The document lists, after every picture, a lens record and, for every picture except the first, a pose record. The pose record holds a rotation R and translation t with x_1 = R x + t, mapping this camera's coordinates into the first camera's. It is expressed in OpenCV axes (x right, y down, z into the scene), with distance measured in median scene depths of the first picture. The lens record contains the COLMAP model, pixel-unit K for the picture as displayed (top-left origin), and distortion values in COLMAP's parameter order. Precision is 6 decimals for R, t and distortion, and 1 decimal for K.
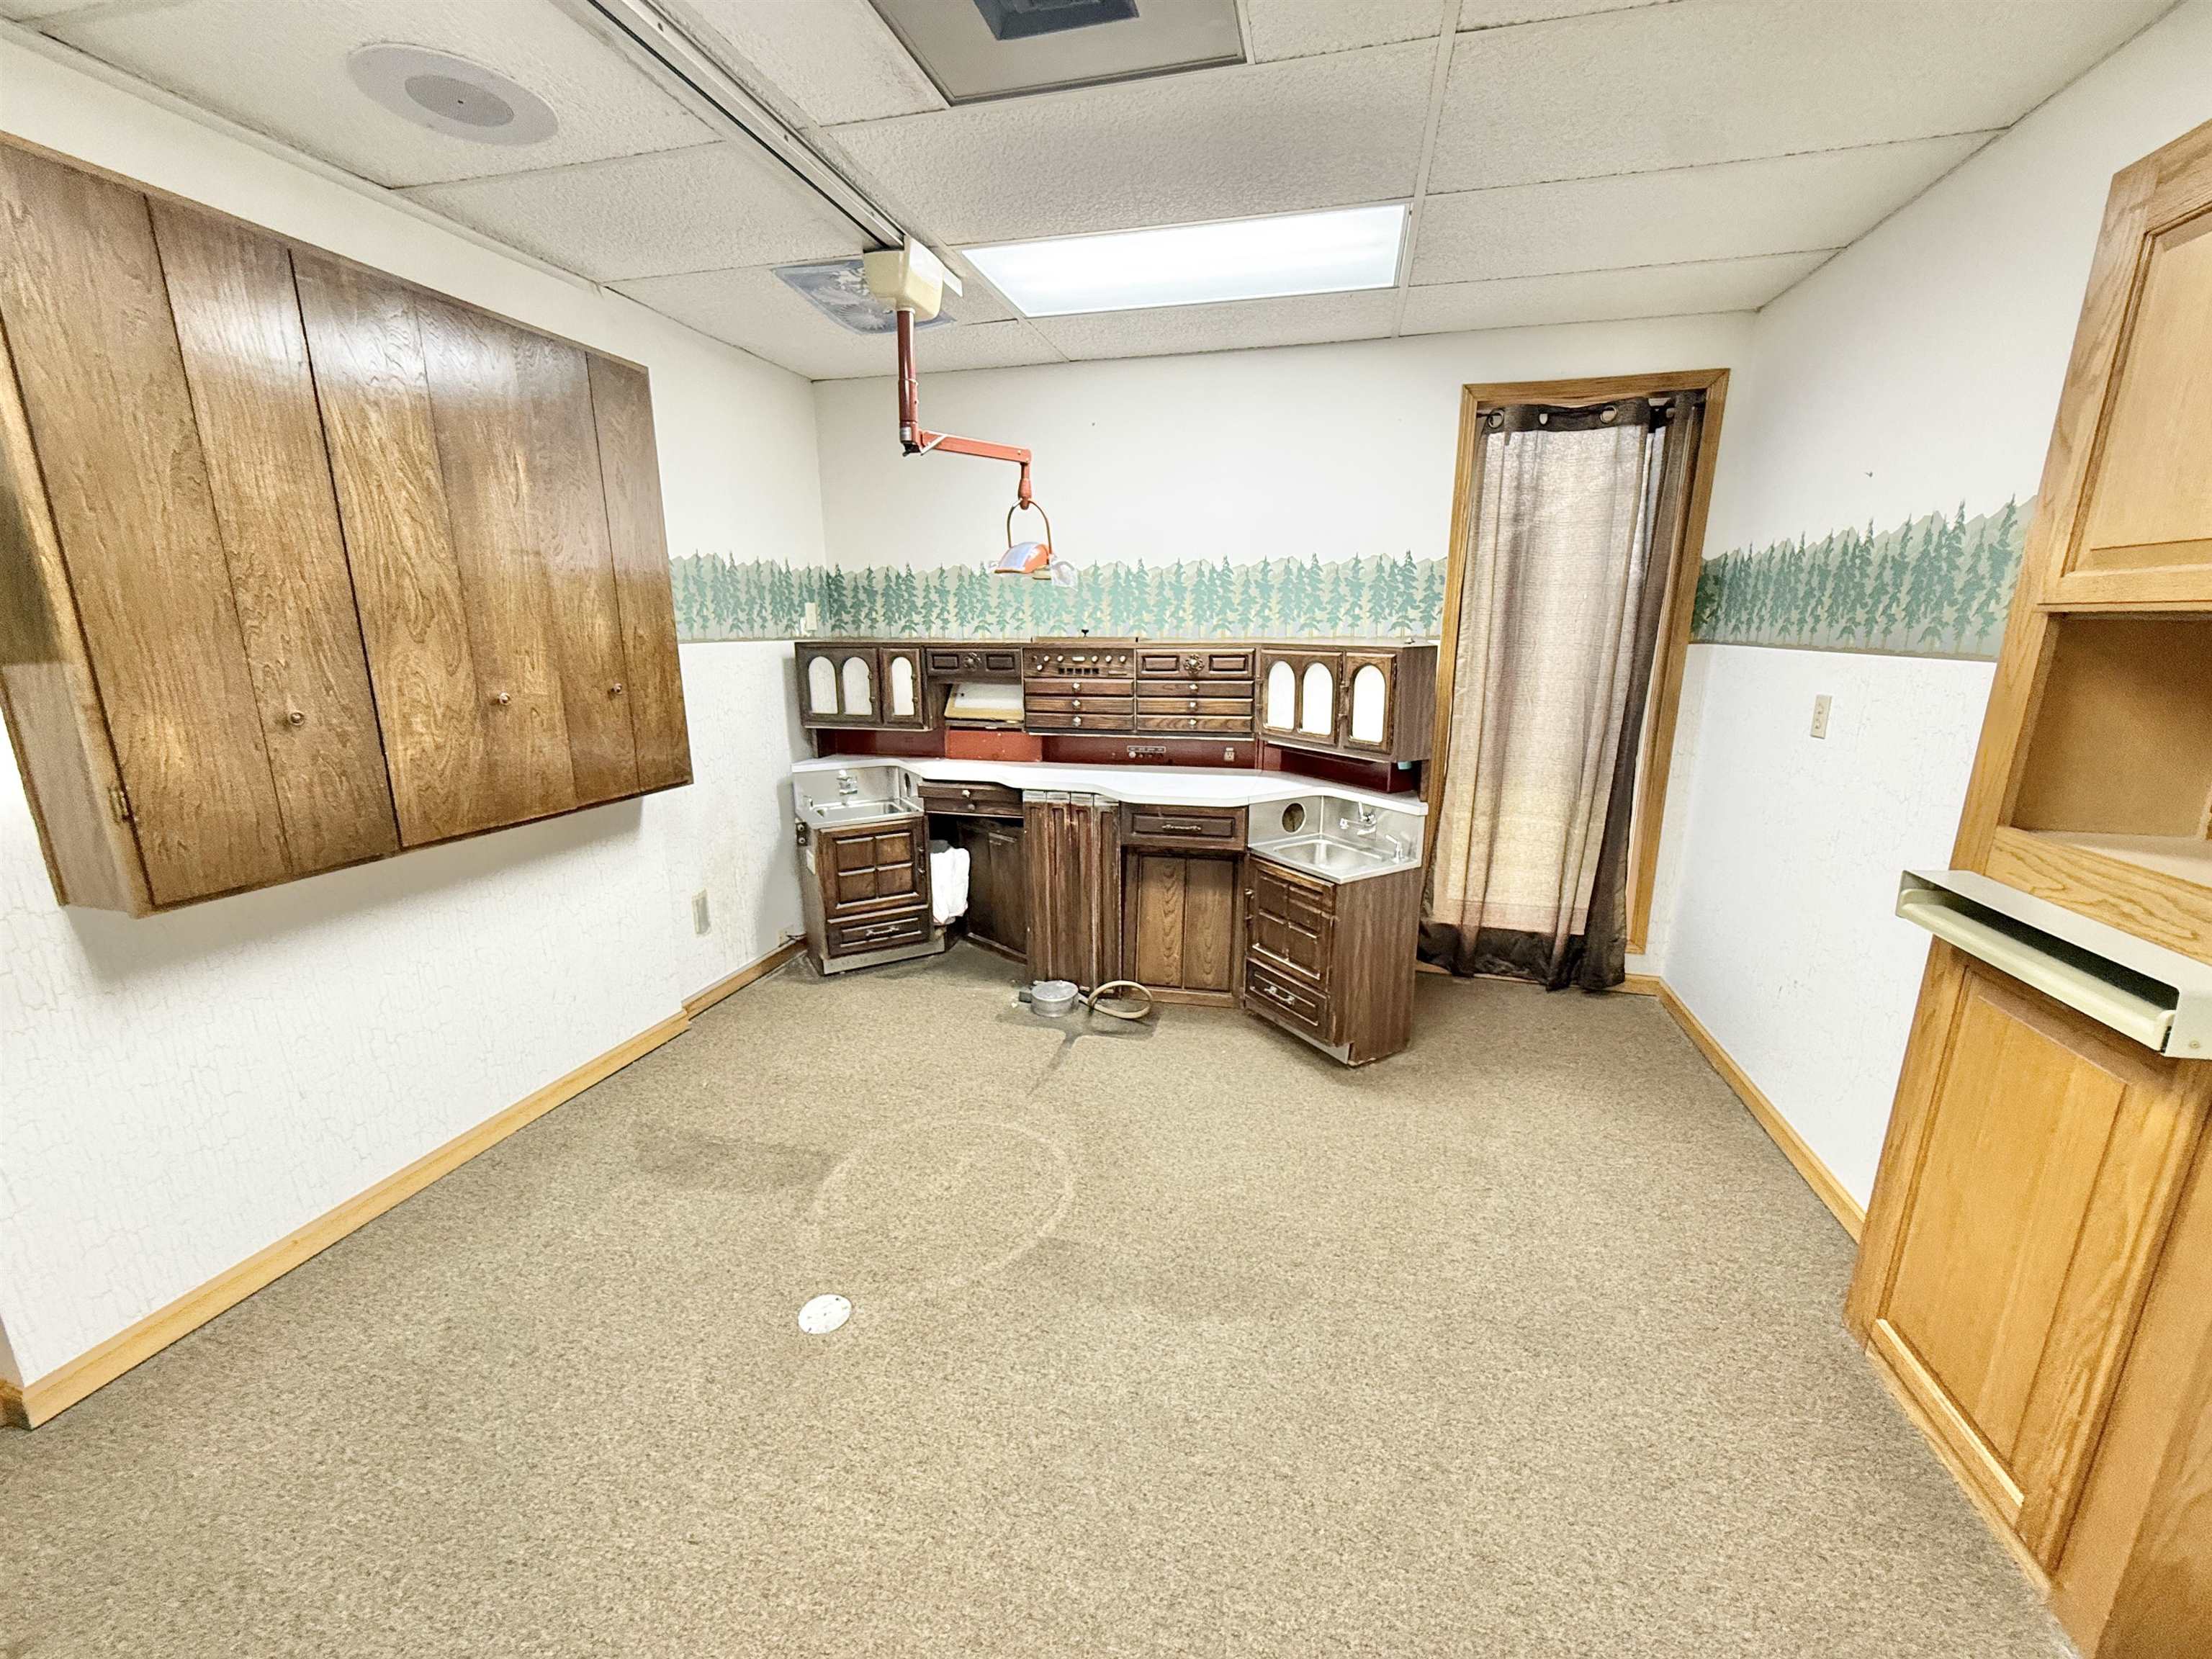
lens RADIAL K [[886.3, 0, 1105.5], [0, 886.3, 839.9], [0, 0, 1]] dist [-0.003619, 0.000206]
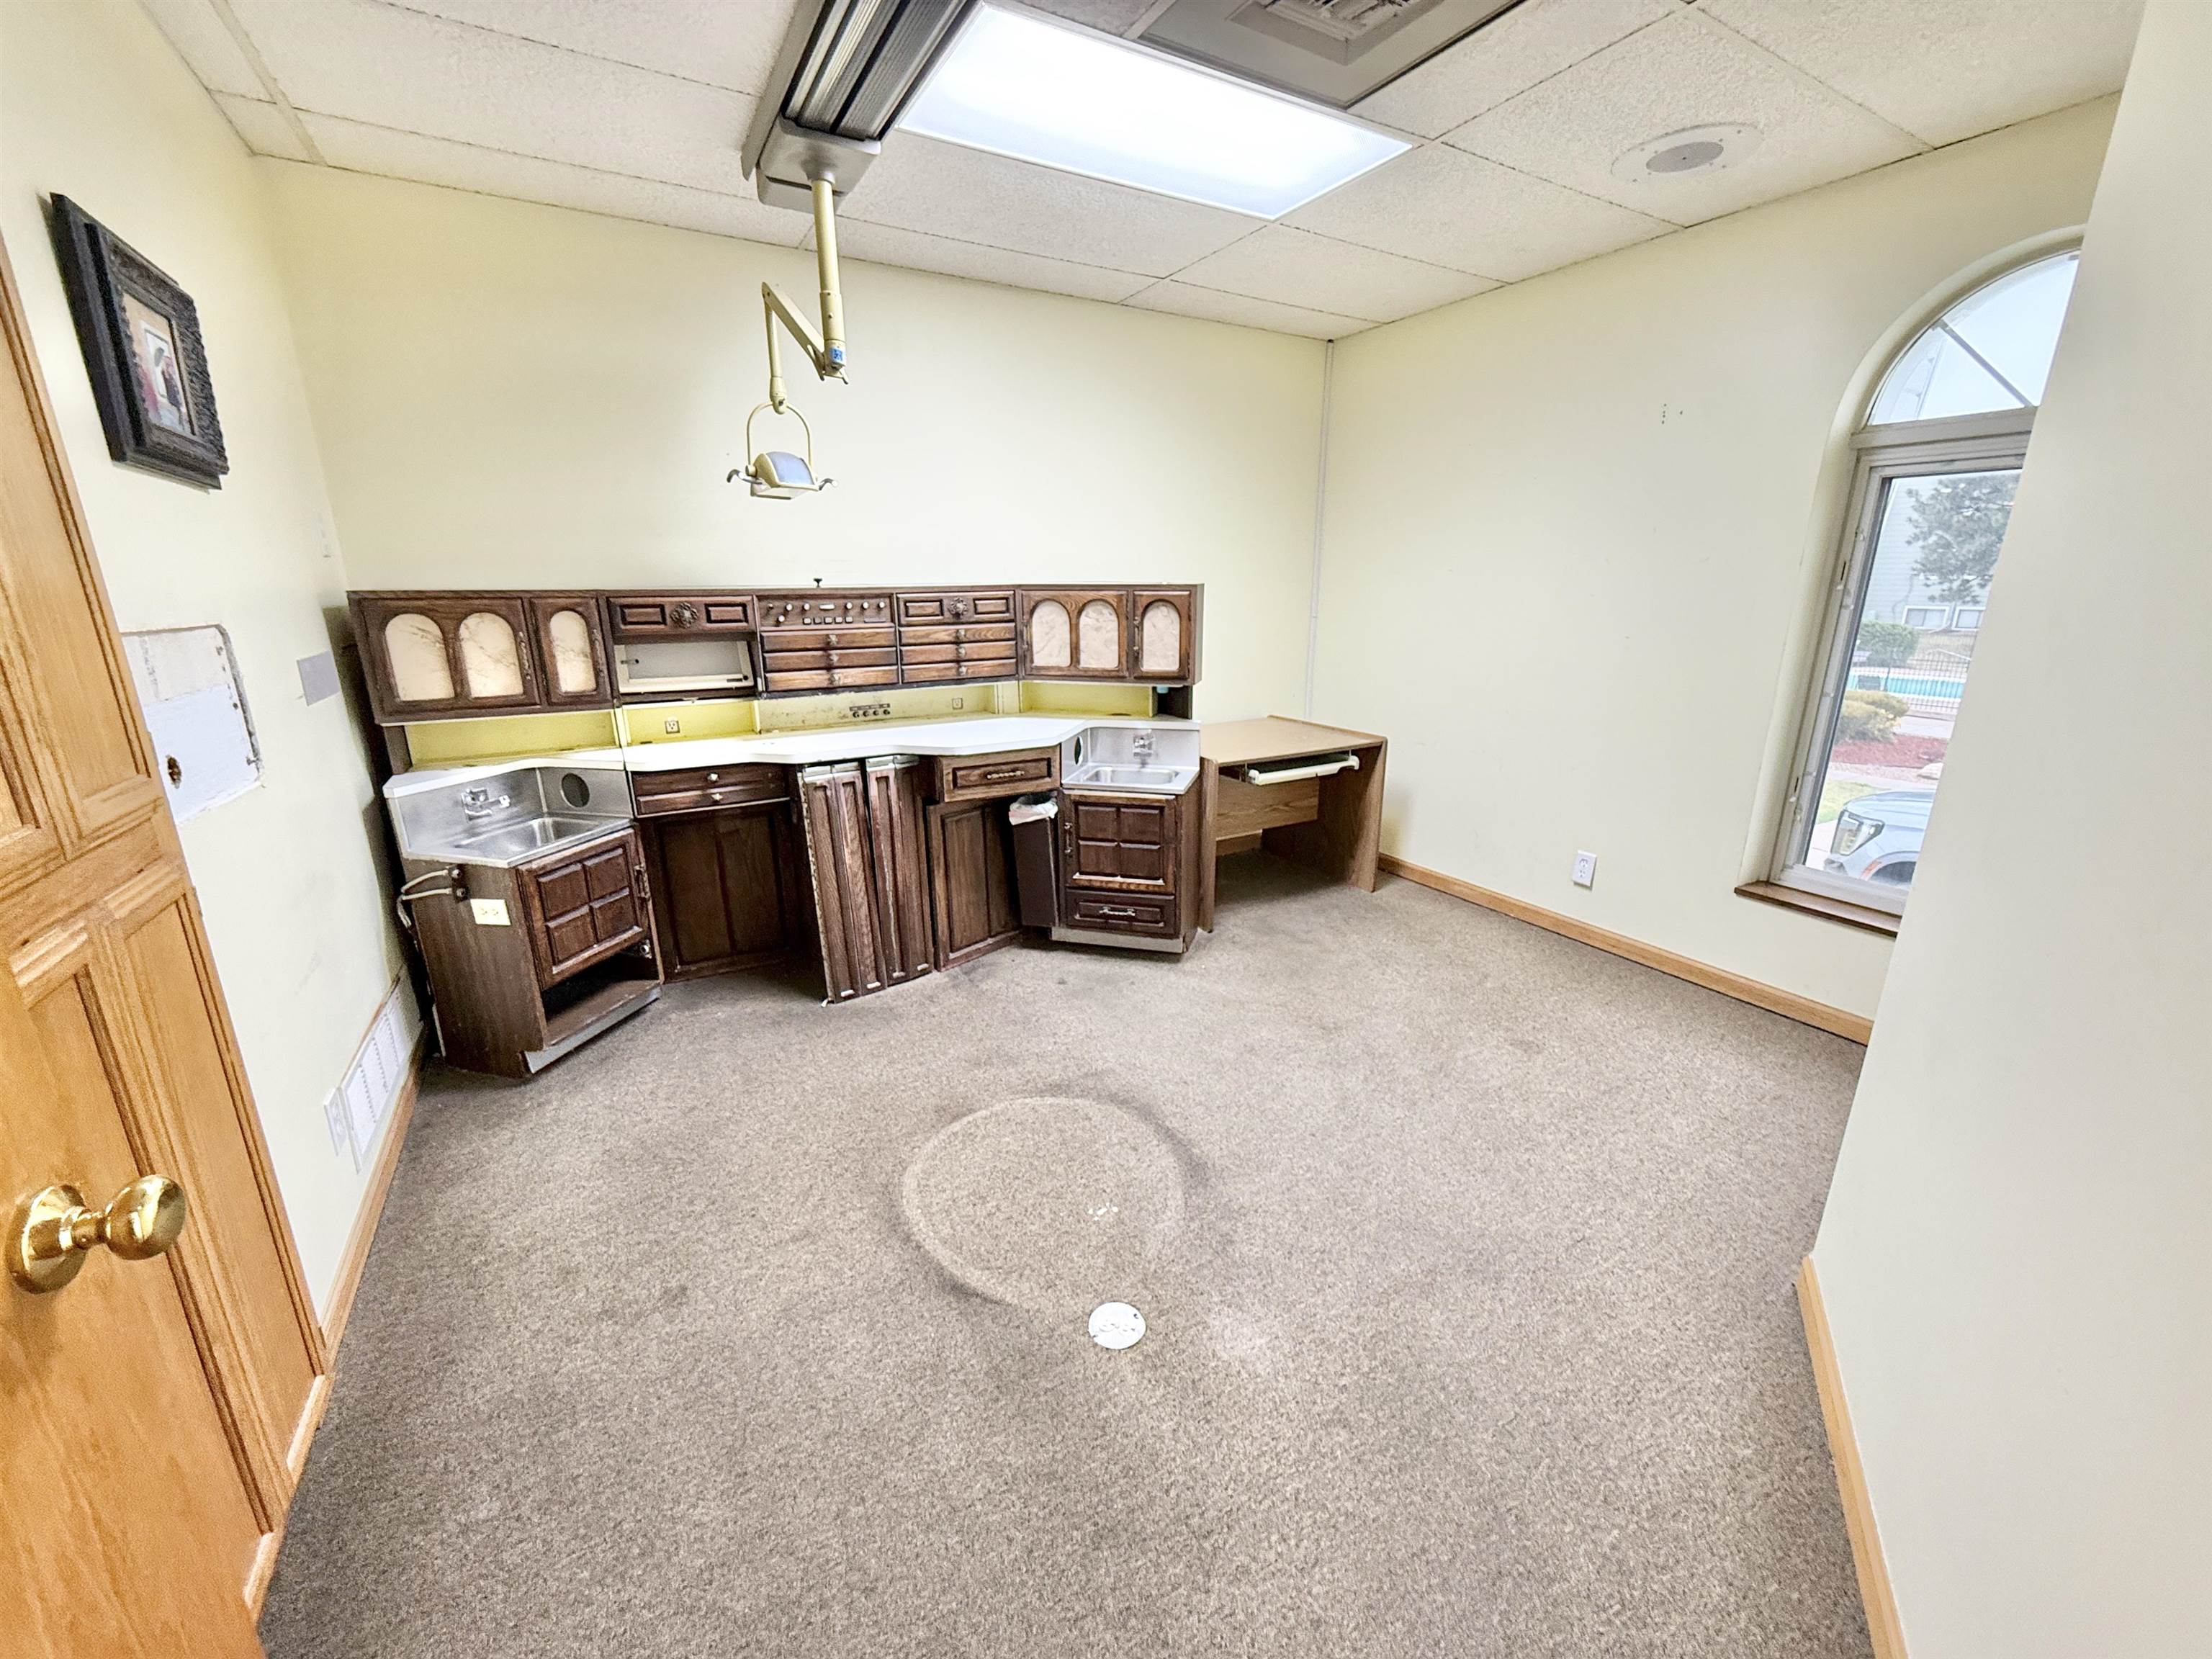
lens RADIAL K [[886.3, 0, 1111.8], [0, 886.3, 826.5], [0, 0, 1]] dist [-0.003619, 0.000206]
pose [[0.701171, -0.198118, 0.684915, -0.464407], [0.168132, 0.979472, 0.111199, -0.042966], [-0.692886, 0.037187, 0.720088, 0.190254]]
